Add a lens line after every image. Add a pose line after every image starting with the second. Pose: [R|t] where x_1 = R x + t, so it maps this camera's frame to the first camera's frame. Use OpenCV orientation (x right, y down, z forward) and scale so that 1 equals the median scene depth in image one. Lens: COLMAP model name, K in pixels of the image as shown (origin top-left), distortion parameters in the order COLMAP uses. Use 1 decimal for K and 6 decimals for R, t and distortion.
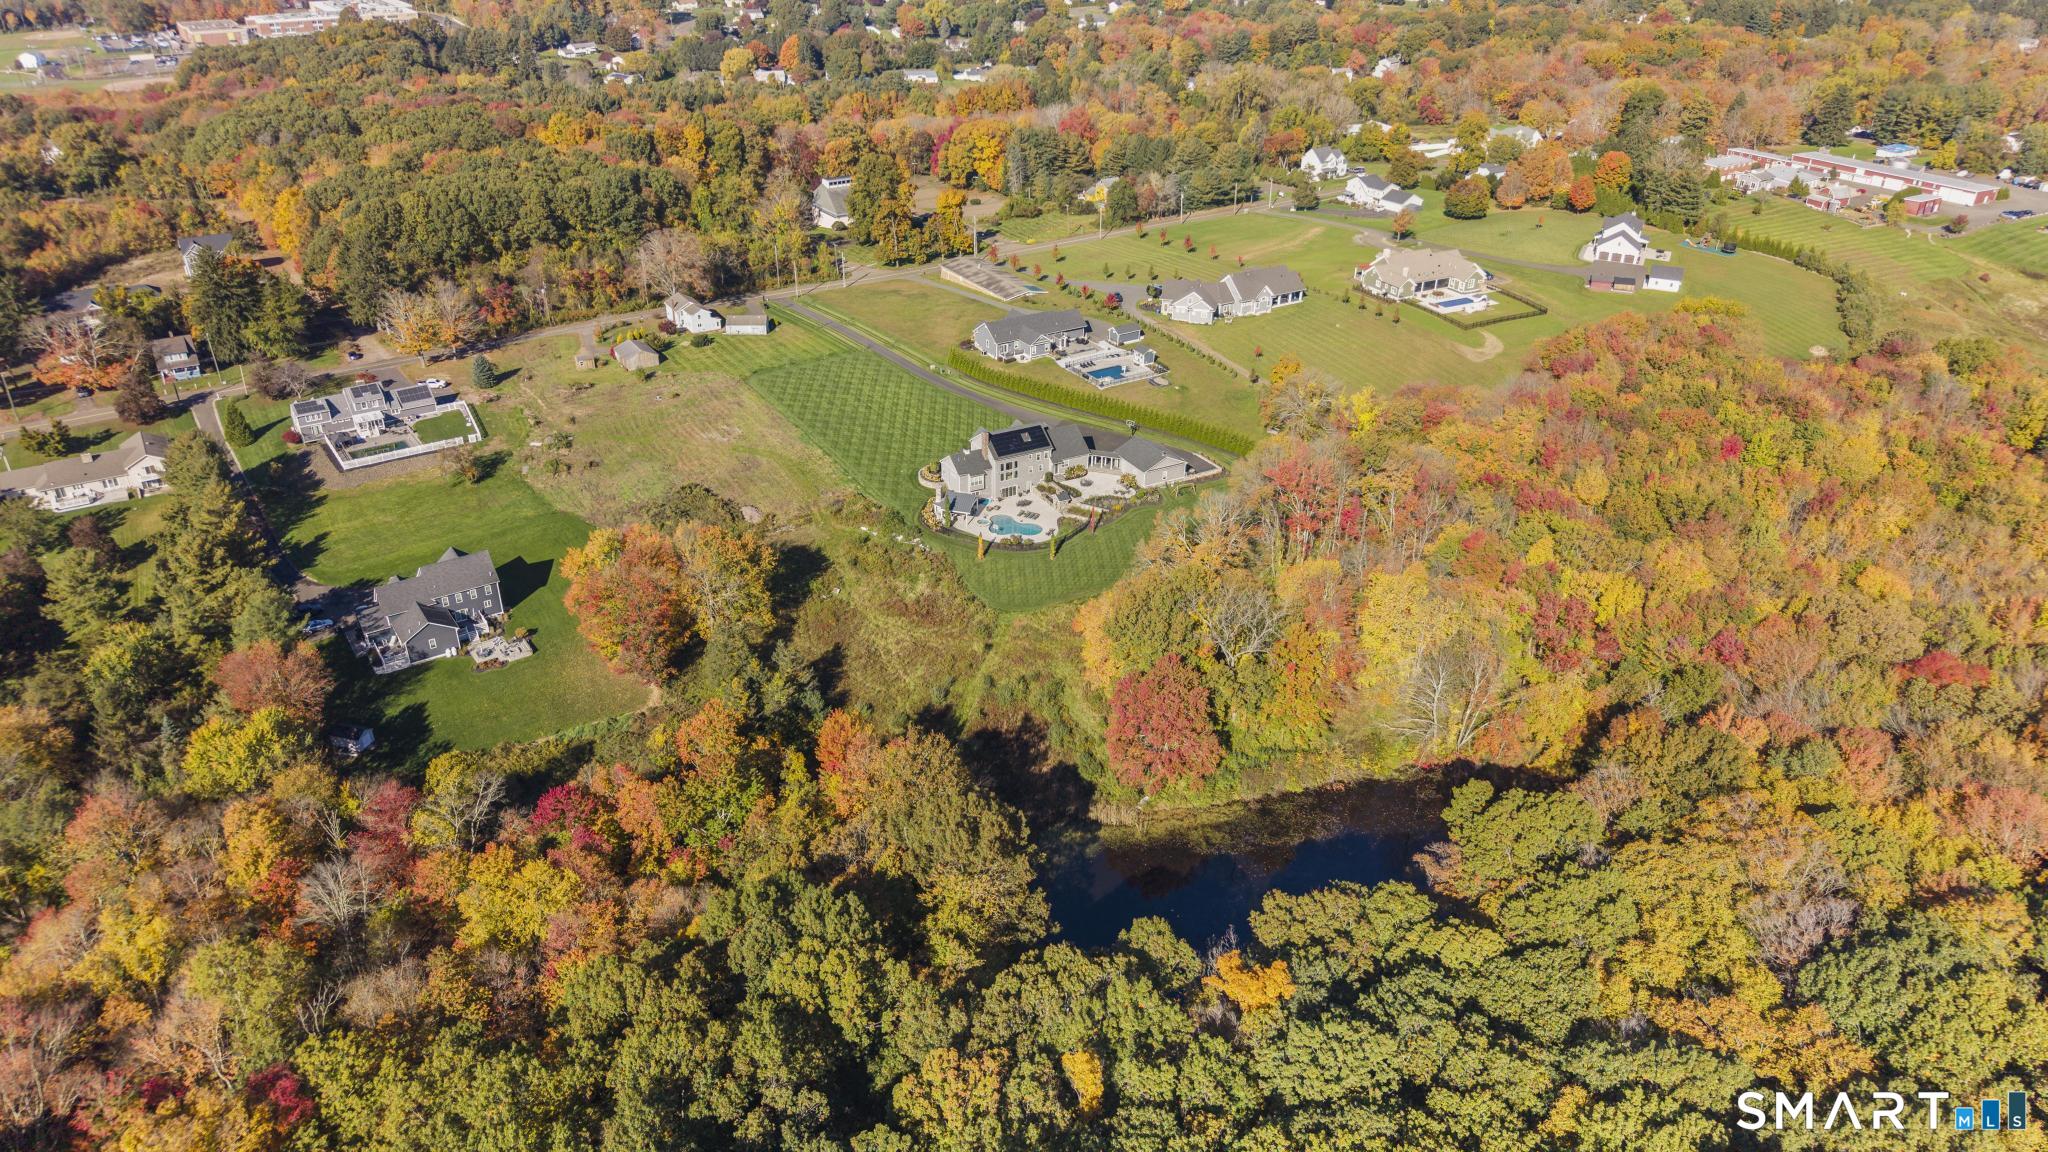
lens RADIAL K [[1364.5, 0, 1026.4], [0, 1364.5, 567.3], [0, 0, 1]] dist [0.027813, -0.022210]
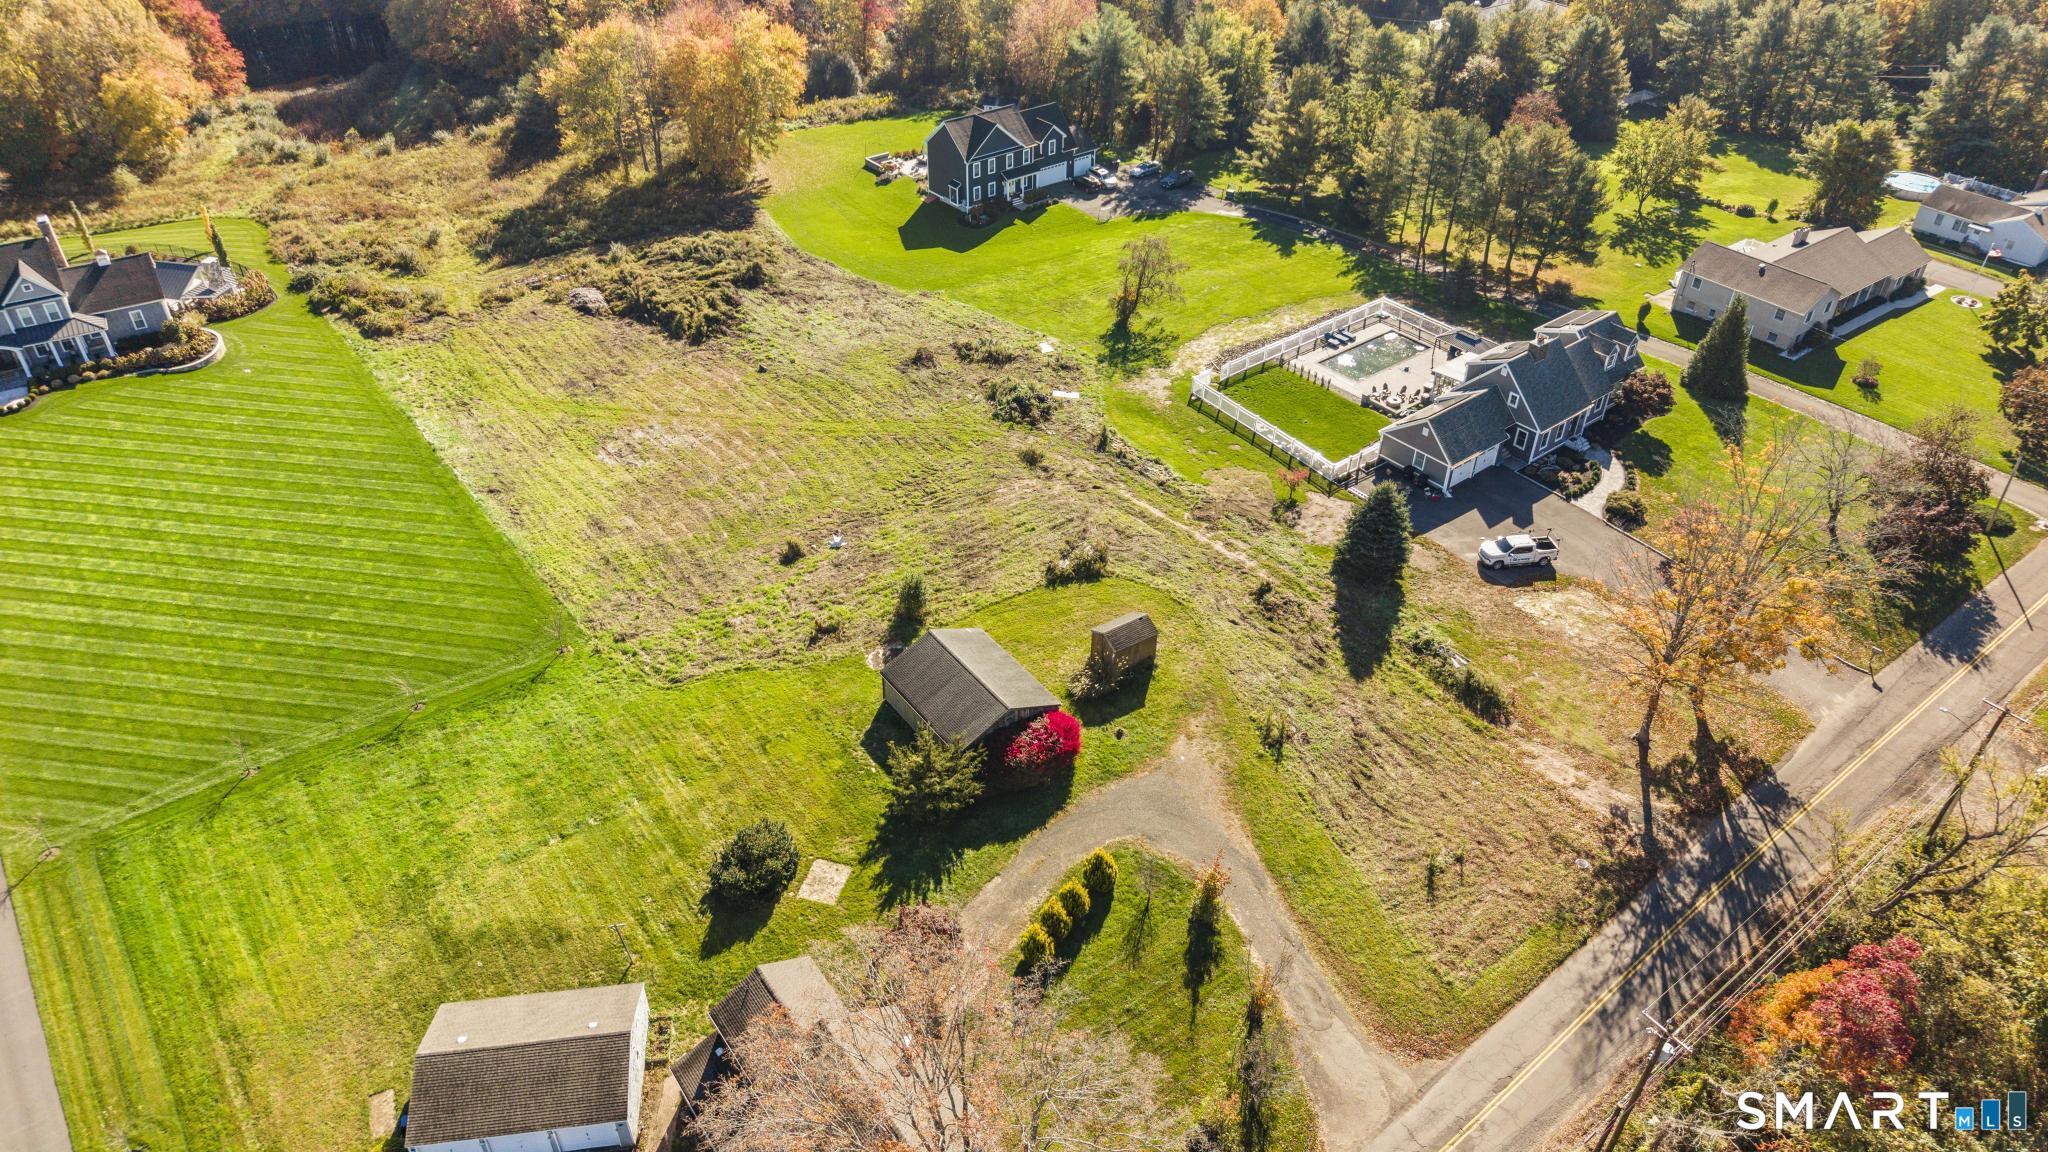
lens RADIAL K [[1364.5, 0, 1029.1], [0, 1364.5, 576.8], [0, 0, 1]] dist [0.027813, -0.022210]
pose [[-0.998084, 0.011393, -0.060822, -0.335214], [-0.050840, 0.409353, 0.910958, -0.492046], [0.035276, 0.912305, -0.407989, 1.301098]]
